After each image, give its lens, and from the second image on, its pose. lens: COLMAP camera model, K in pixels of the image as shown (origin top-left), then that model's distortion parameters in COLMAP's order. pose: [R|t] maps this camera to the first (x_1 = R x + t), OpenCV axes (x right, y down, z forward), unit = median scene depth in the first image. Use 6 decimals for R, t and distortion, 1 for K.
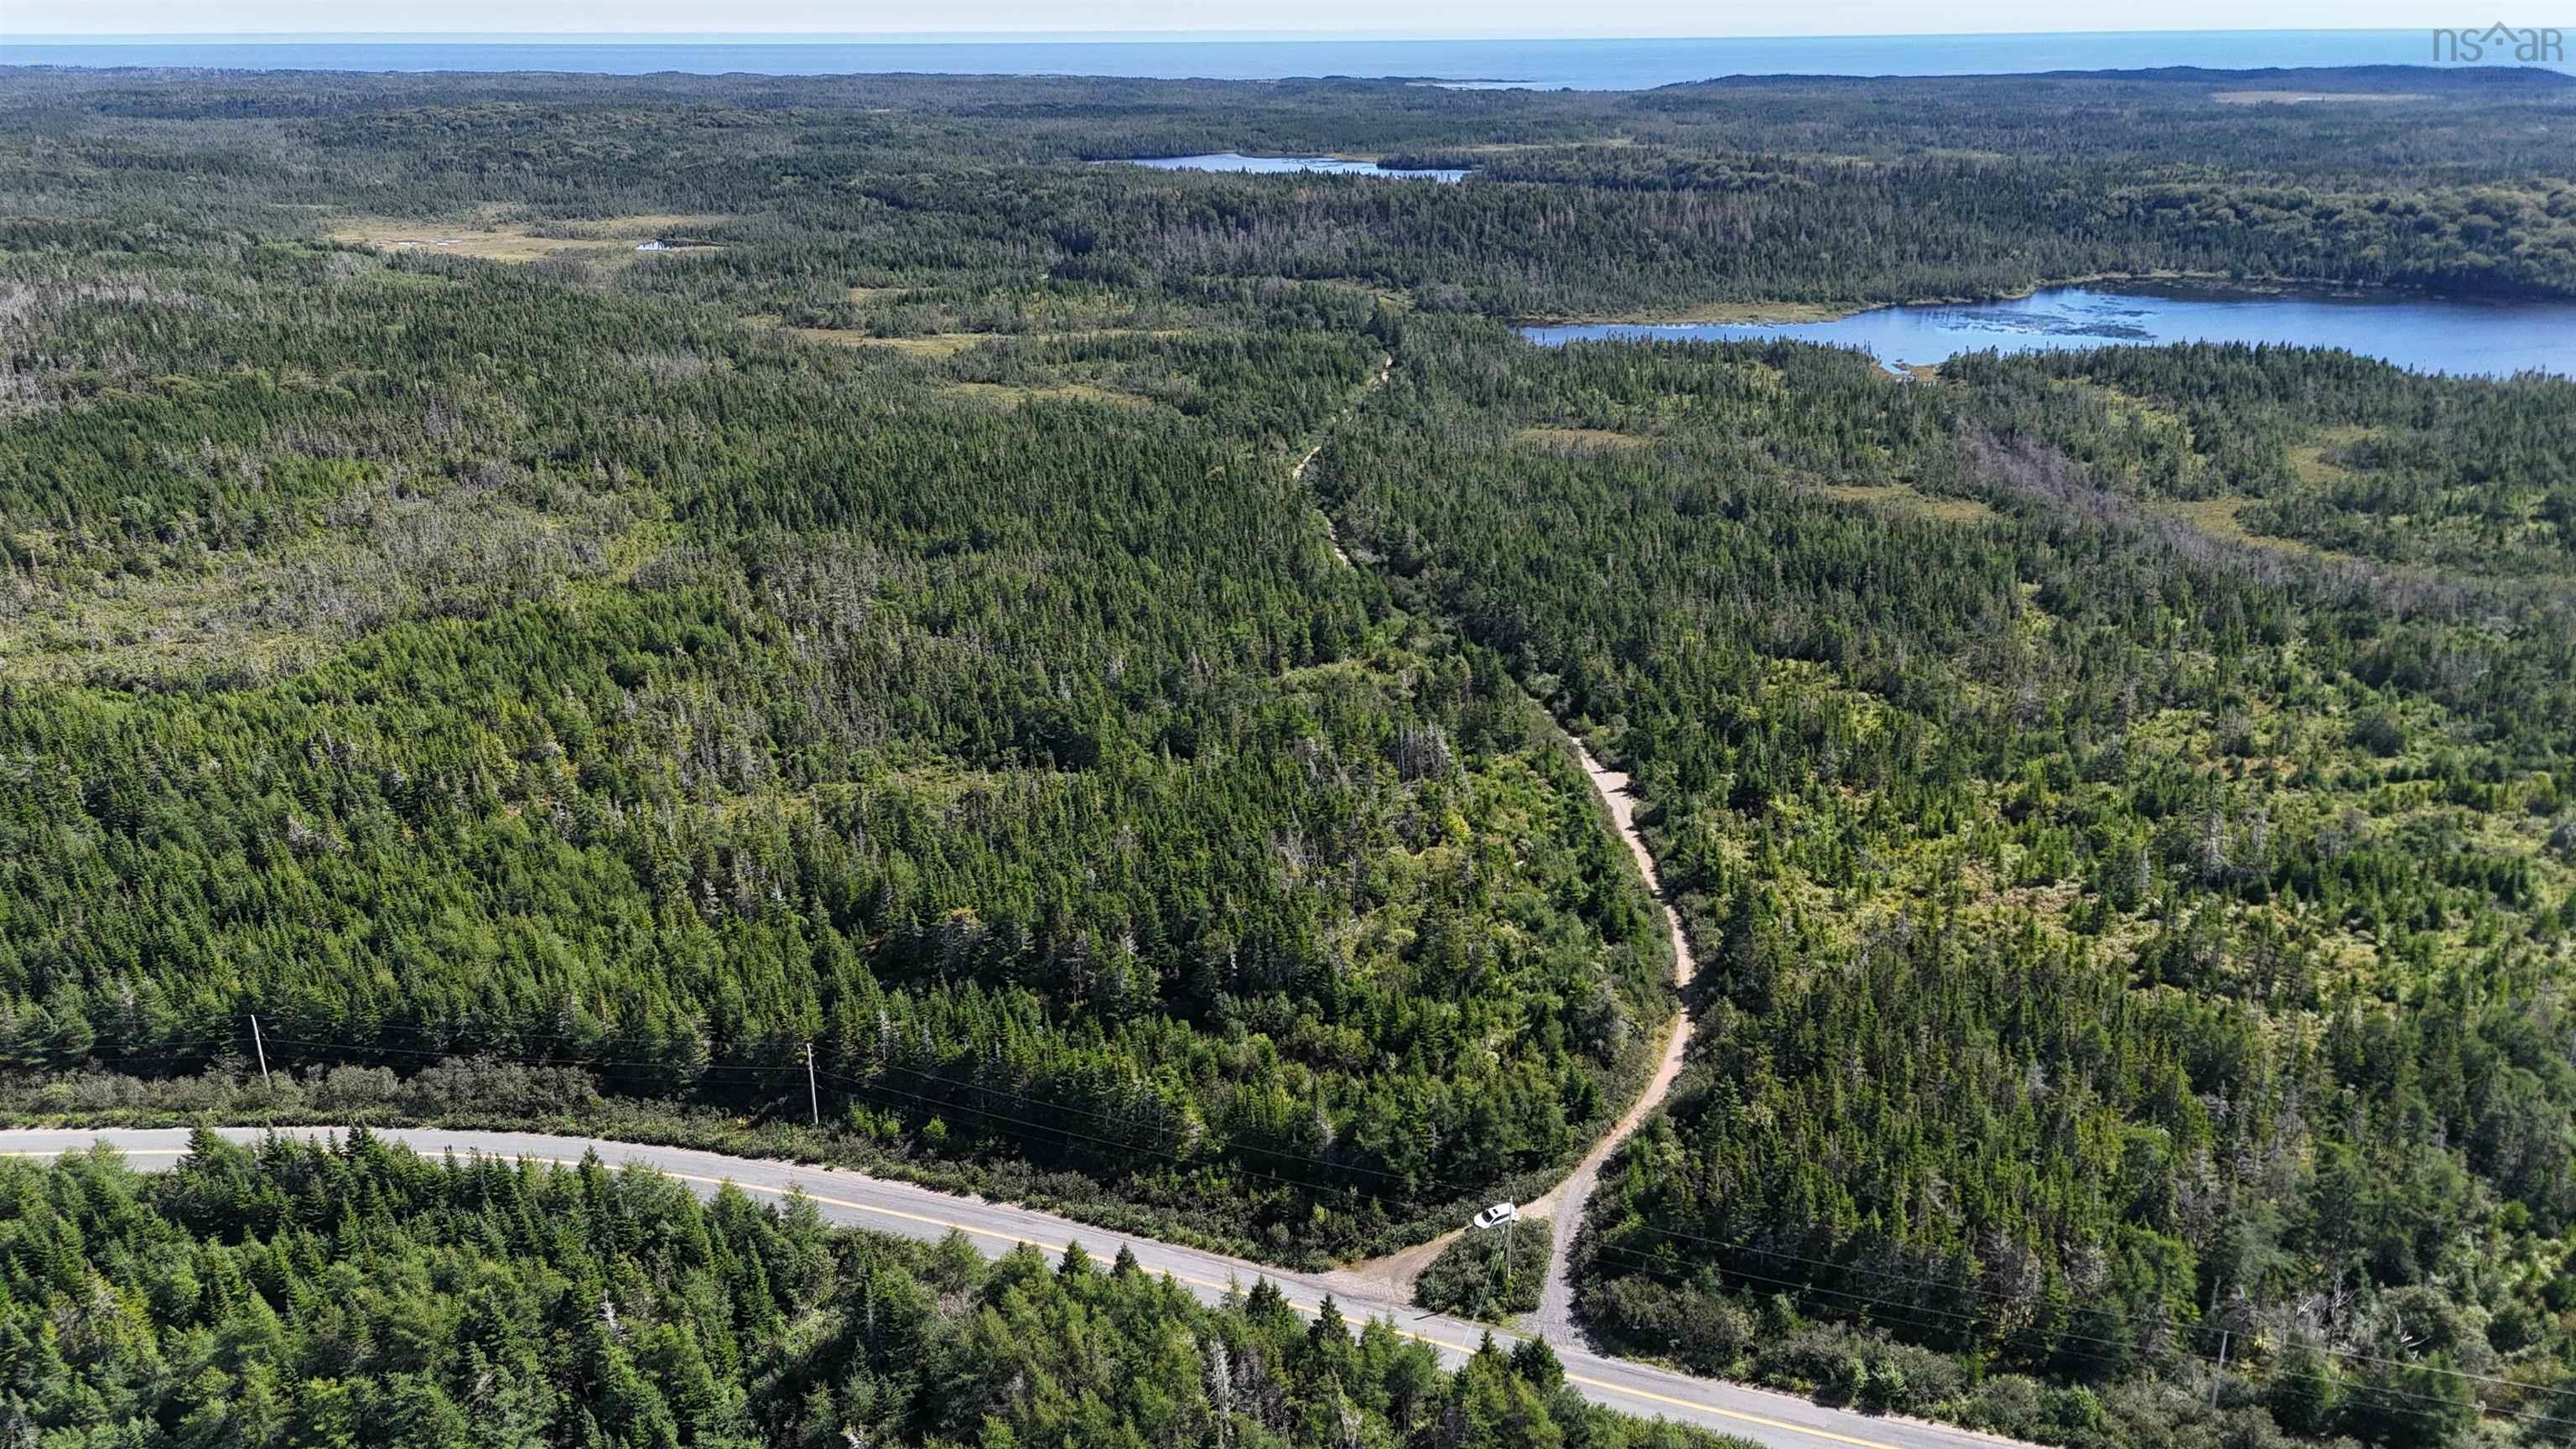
lens RADIAL K [[1794.3, 0, 1288.0], [0, 1794.3, 724.5], [0, 0, 1]] dist [0.076170, -0.075208]
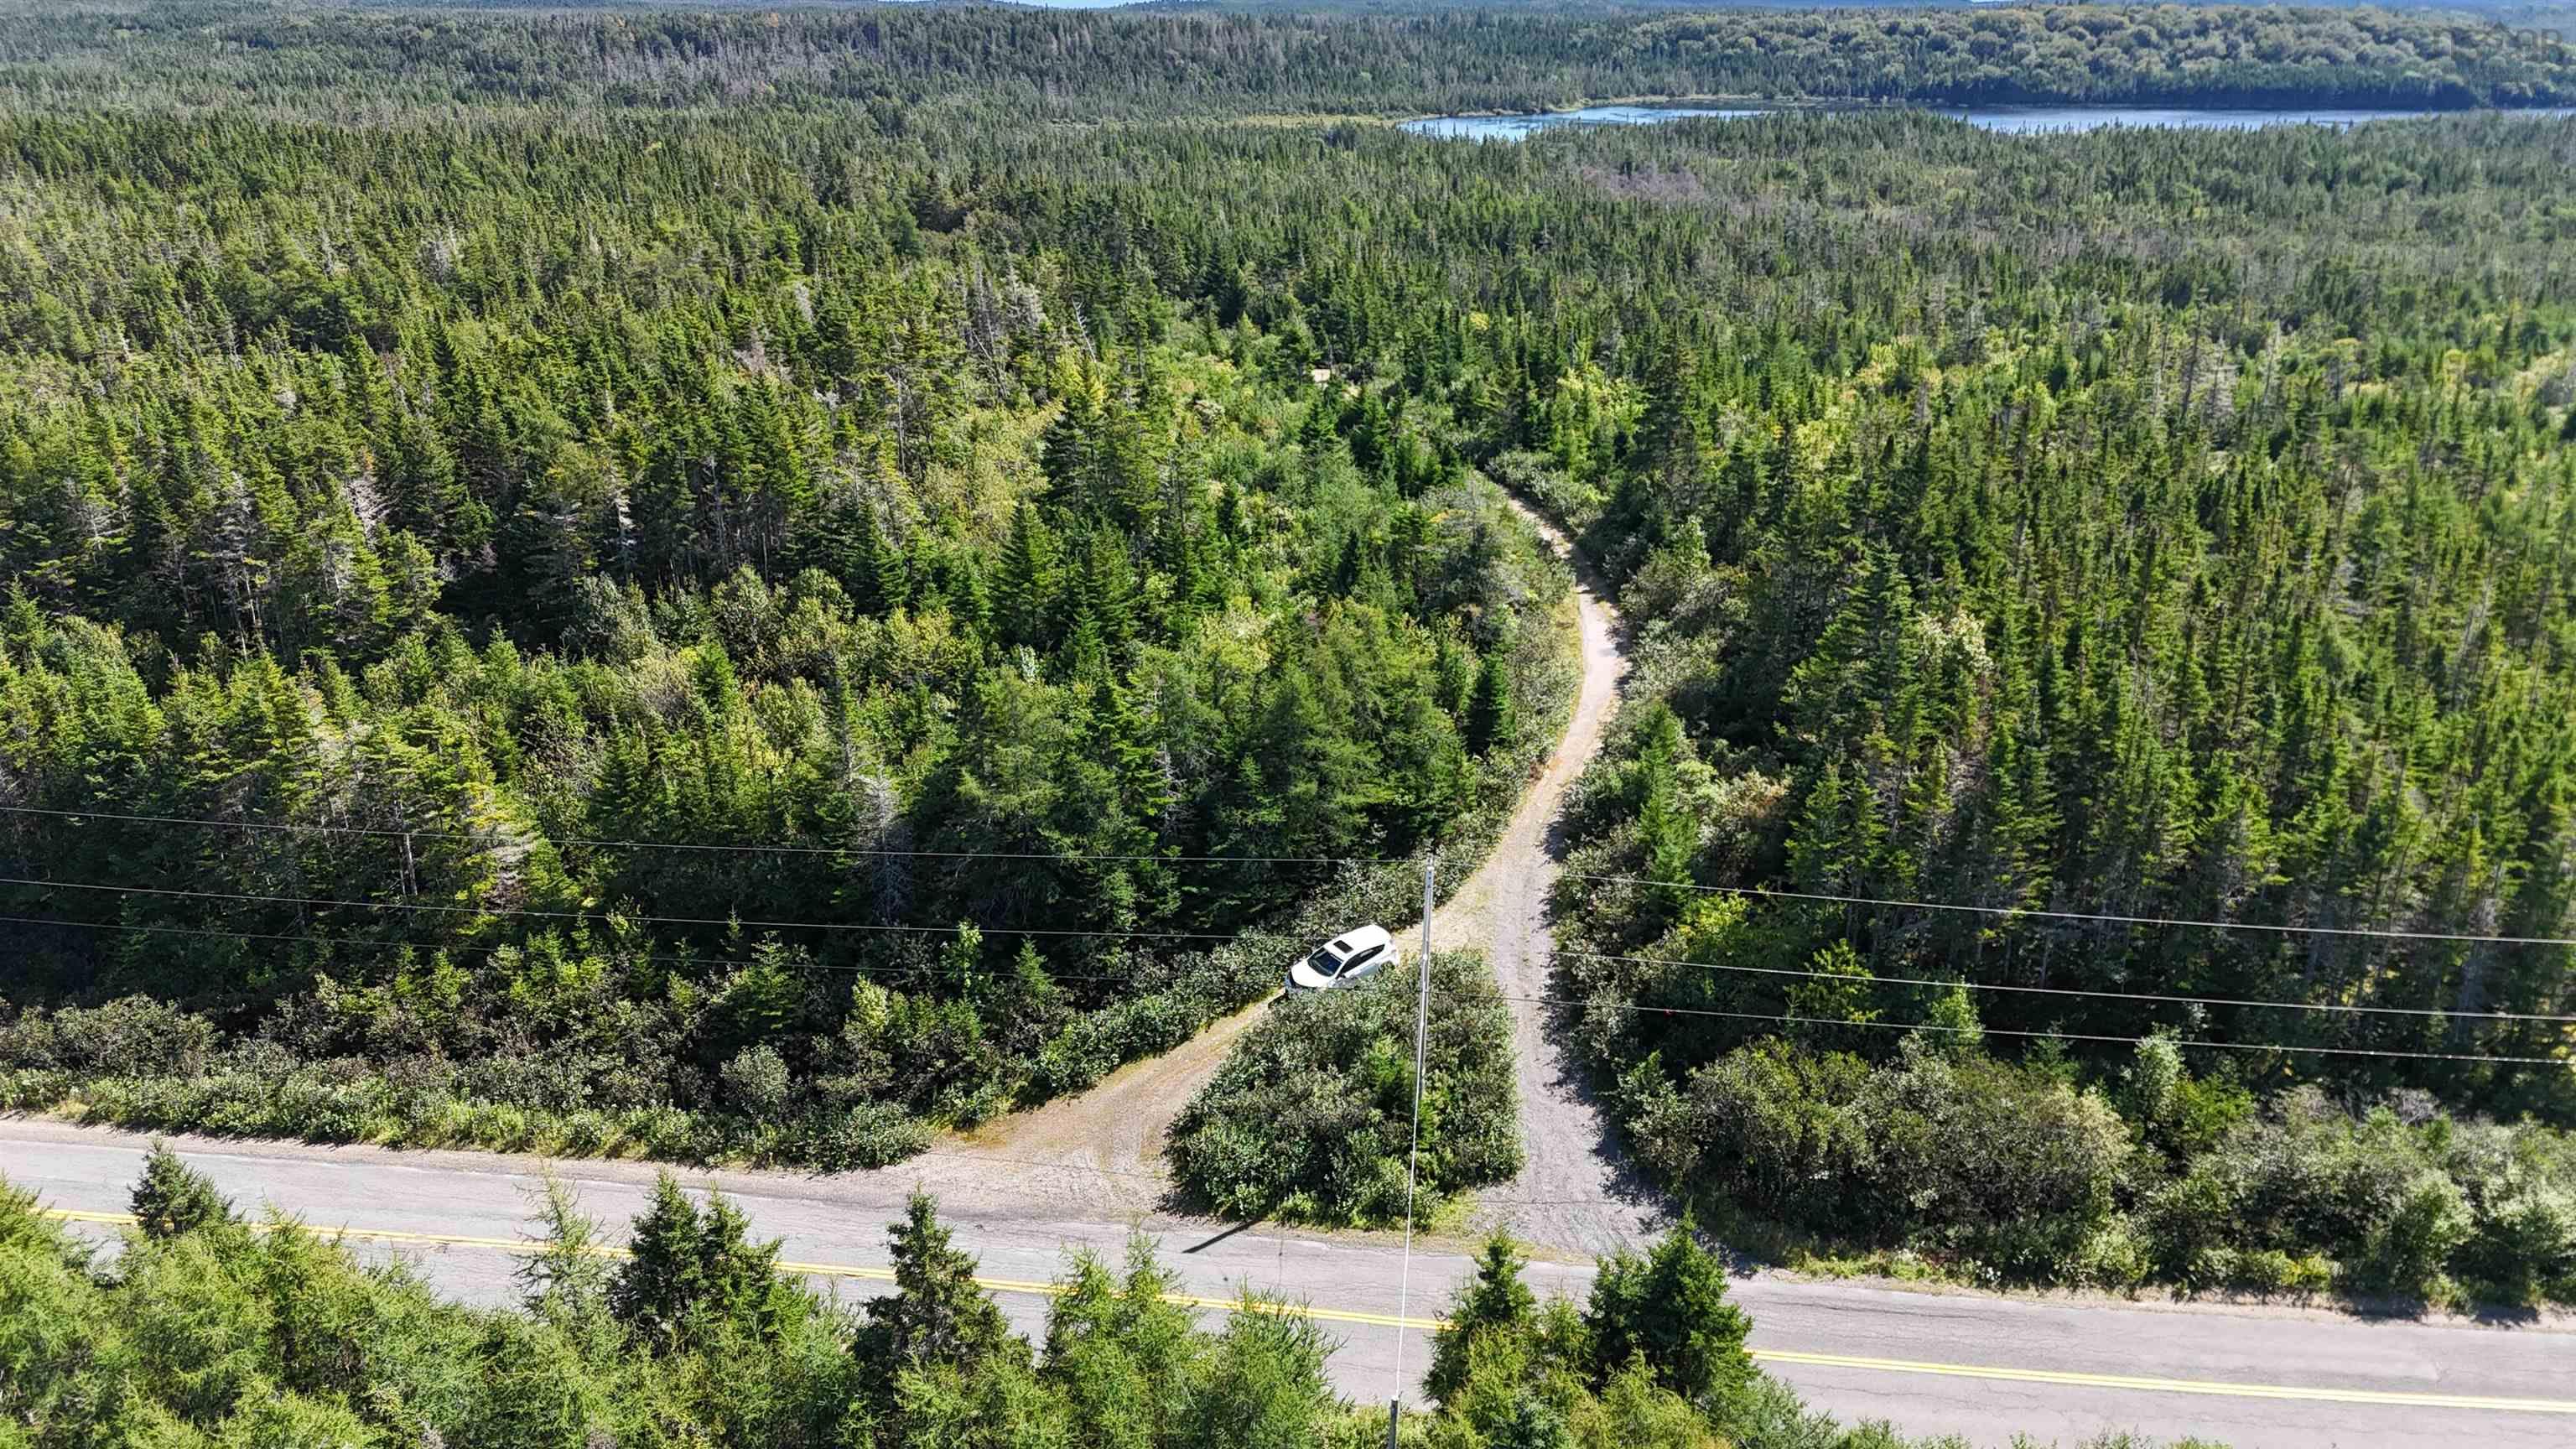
lens RADIAL K [[1877.3, 0, 1288.0], [0, 1877.3, 724.5], [0, 0, 1]] dist [0.080974, -0.078081]
pose [[0.967491, -0.081439, 0.239435, 0.011814], [0.072388, 0.996298, 0.046368, 0.201770], [-0.242325, -0.027529, 0.969804, 0.612765]]
